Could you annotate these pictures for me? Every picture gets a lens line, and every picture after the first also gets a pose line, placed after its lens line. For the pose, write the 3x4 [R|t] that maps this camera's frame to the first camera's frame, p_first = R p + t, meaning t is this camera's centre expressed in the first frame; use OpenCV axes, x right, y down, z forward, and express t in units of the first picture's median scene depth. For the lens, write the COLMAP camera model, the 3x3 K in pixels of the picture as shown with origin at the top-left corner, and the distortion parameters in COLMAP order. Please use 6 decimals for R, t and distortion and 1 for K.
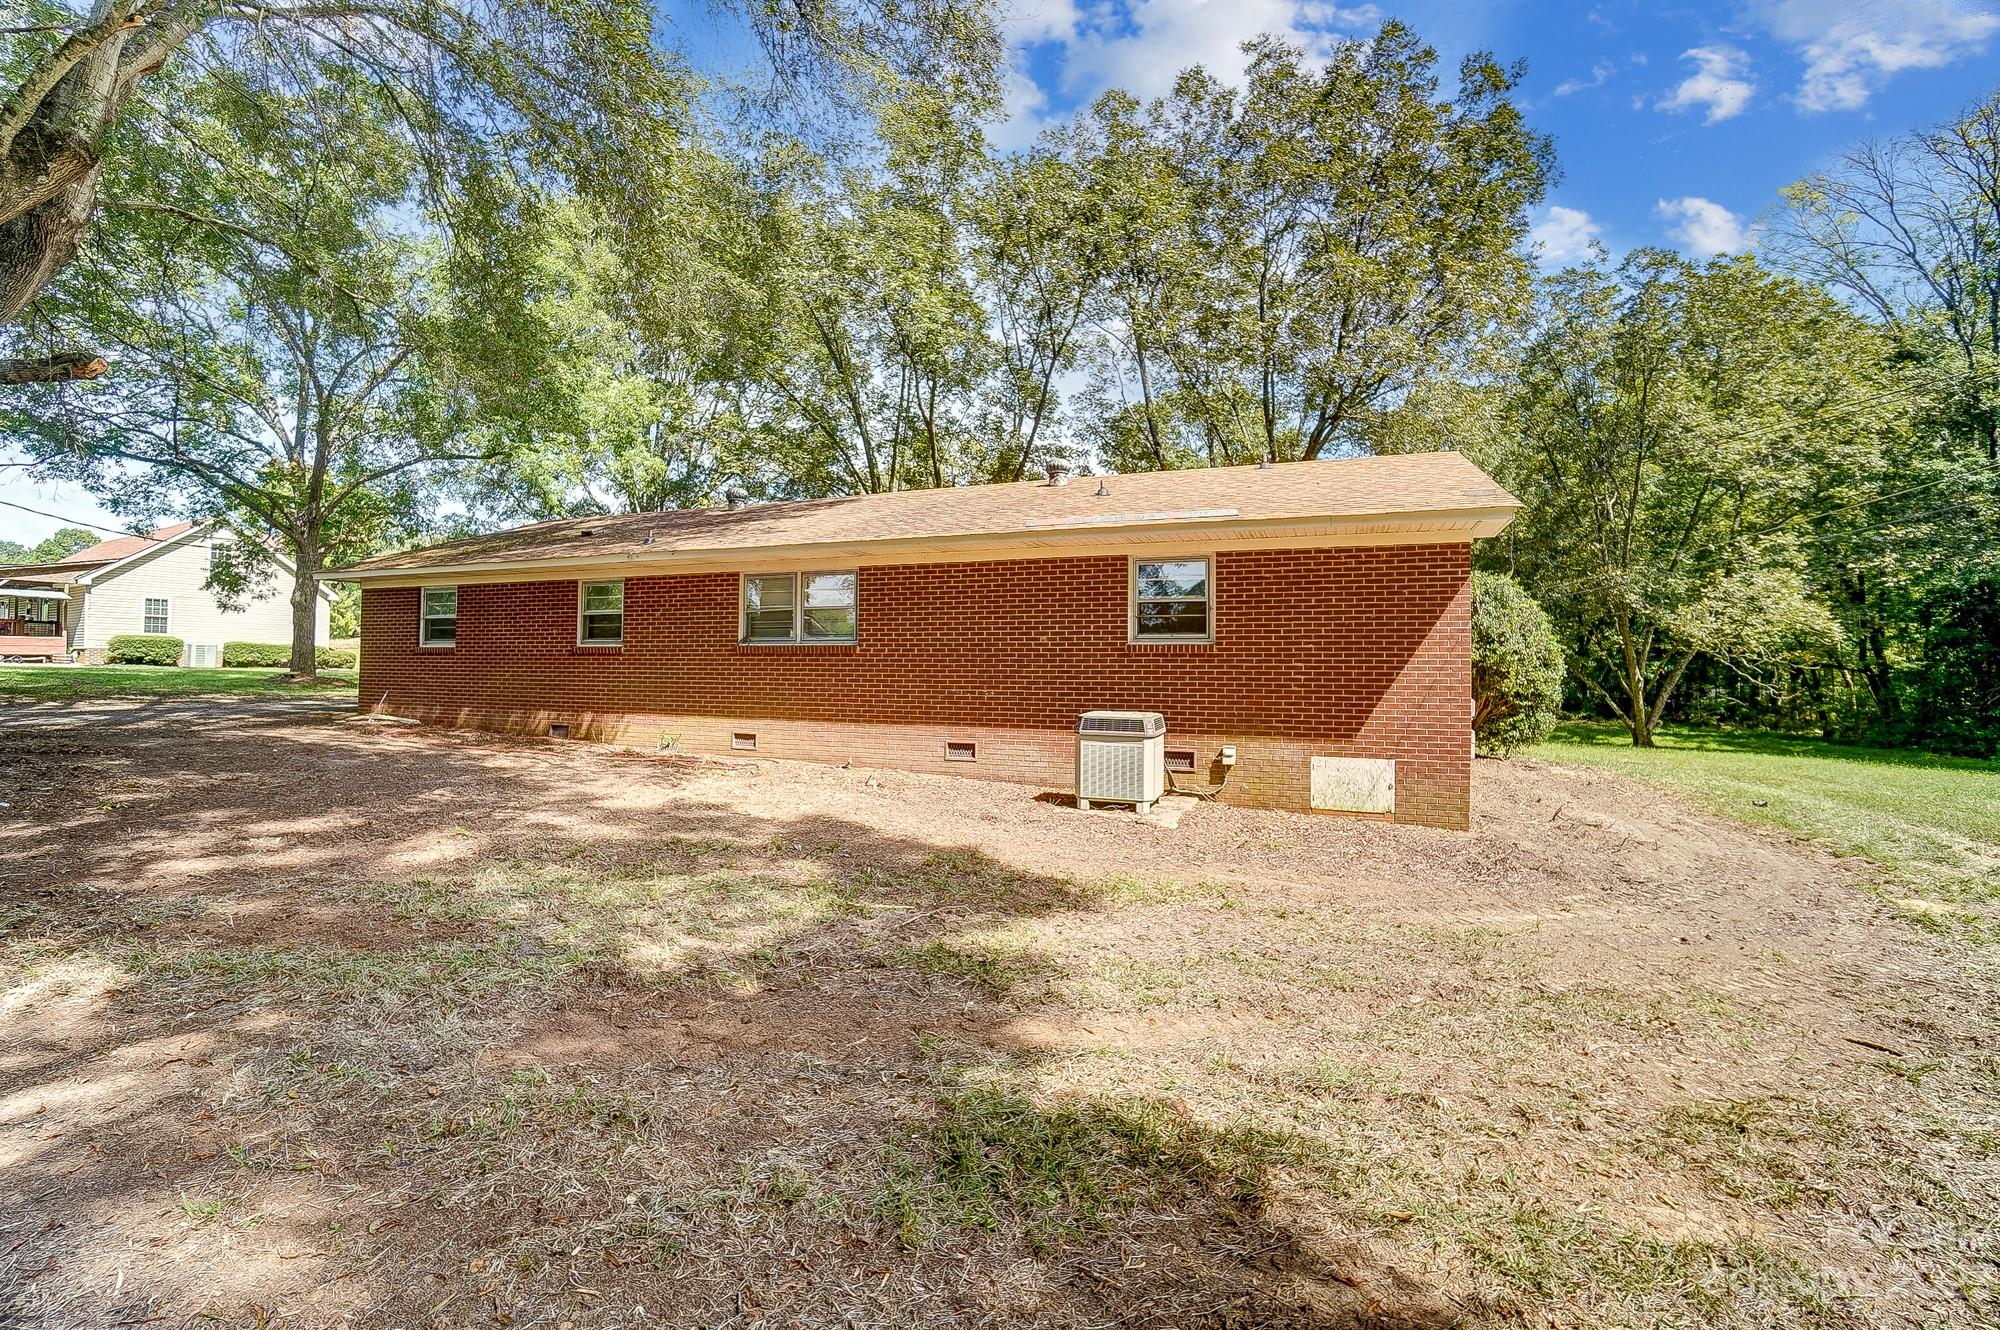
lens RADIAL K [[878.5, 0, 998.2], [0, 878.5, 652.1], [0, 0, 1]] dist [0.018502, 0.000010]
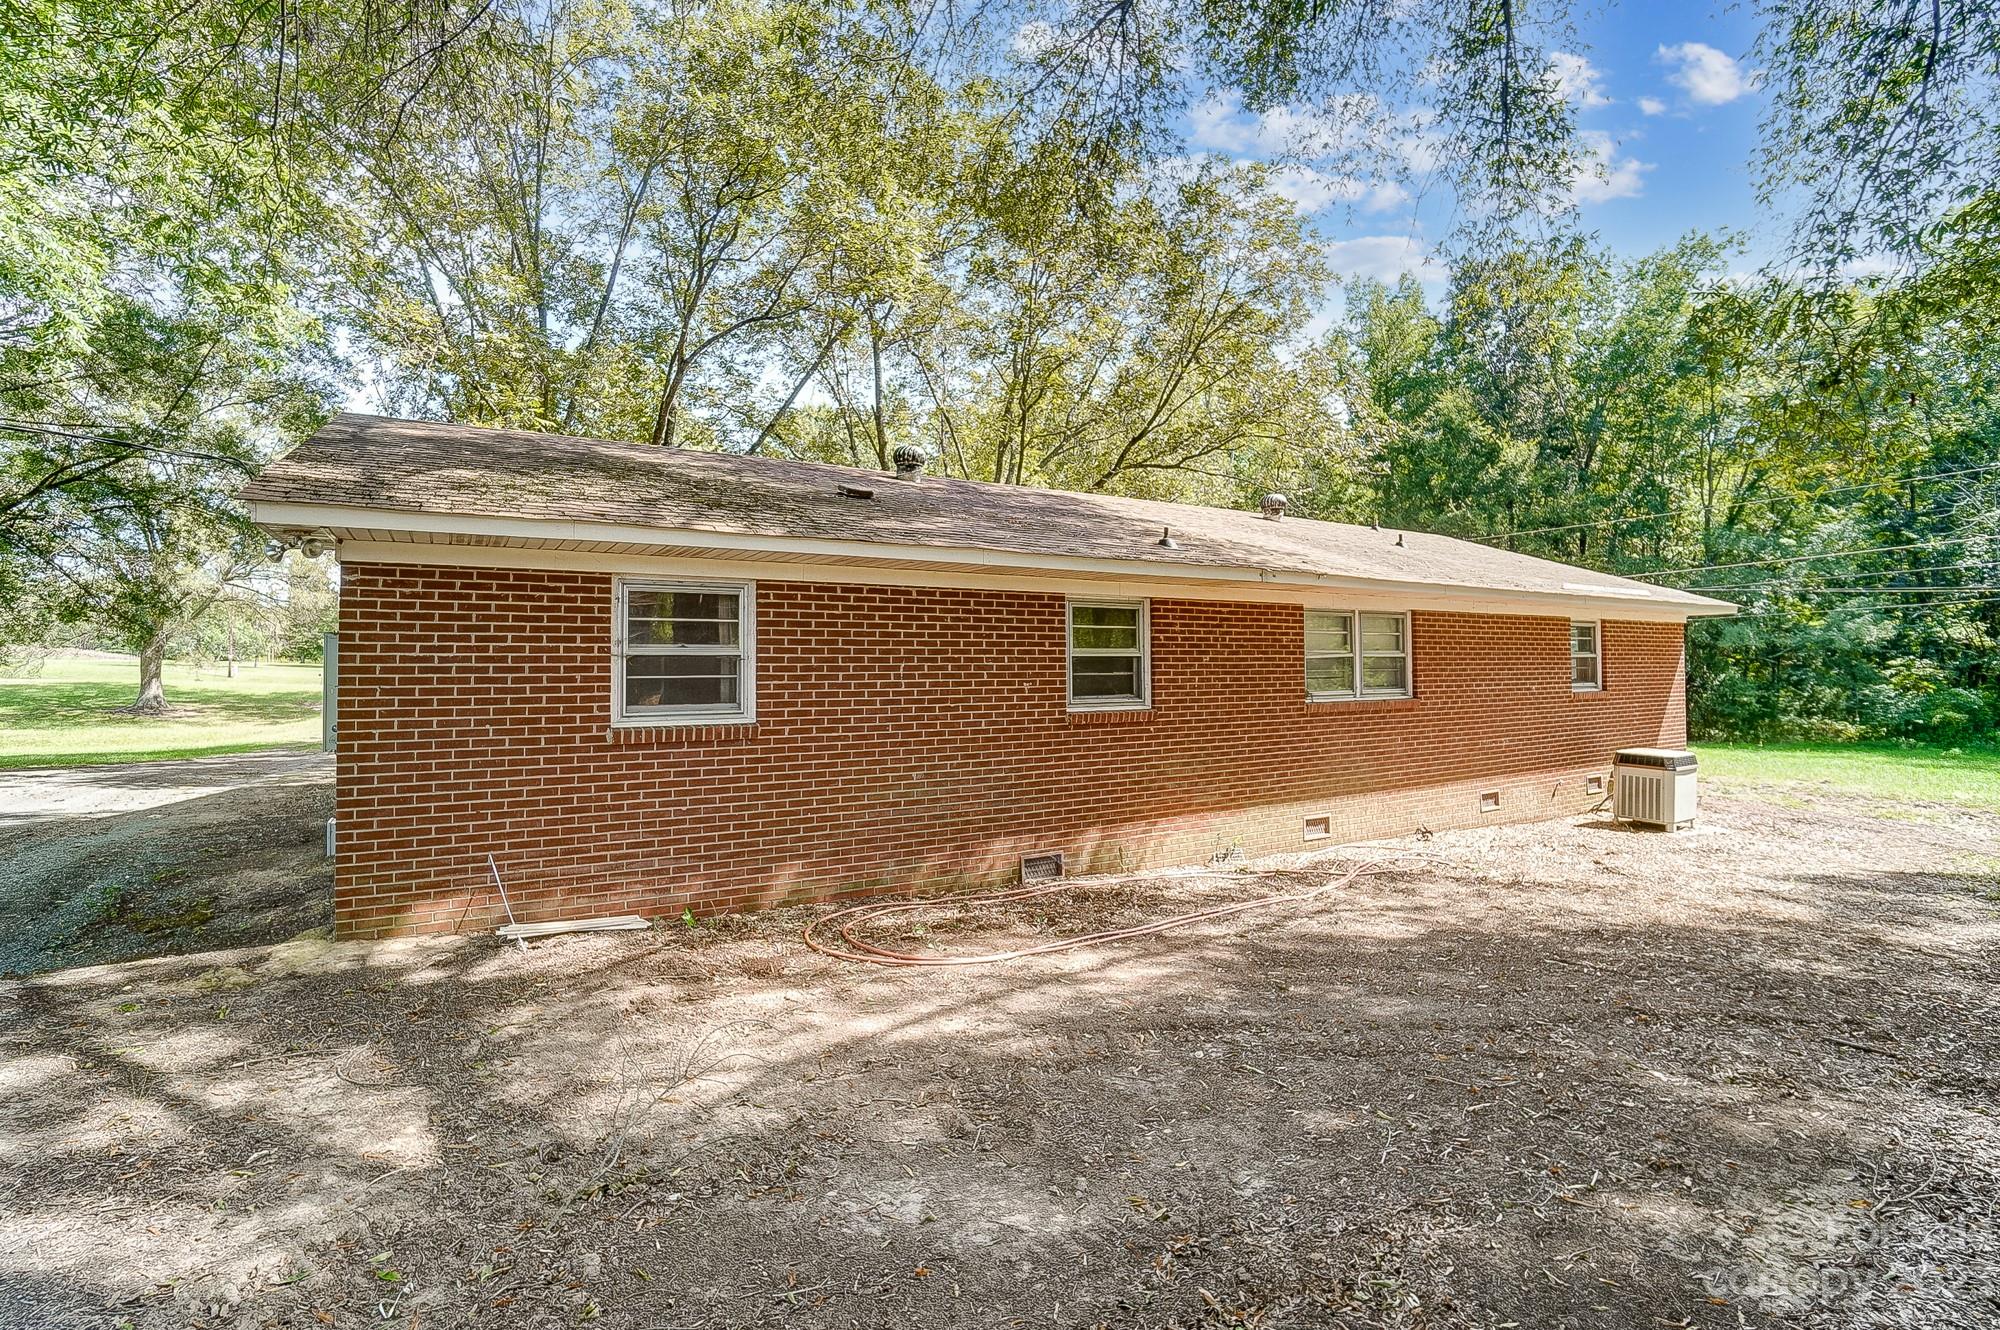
lens RADIAL K [[878.5, 0, 997.6], [0, 878.5, 653.9], [0, 0, 1]] dist [0.018502, 0.000010]
pose [[0.573935, 0.015240, 0.818759, -1.069697], [0.014025, 0.999497, -0.028436, -0.031460], [-0.818781, 0.027804, 0.573432, 0.793789]]
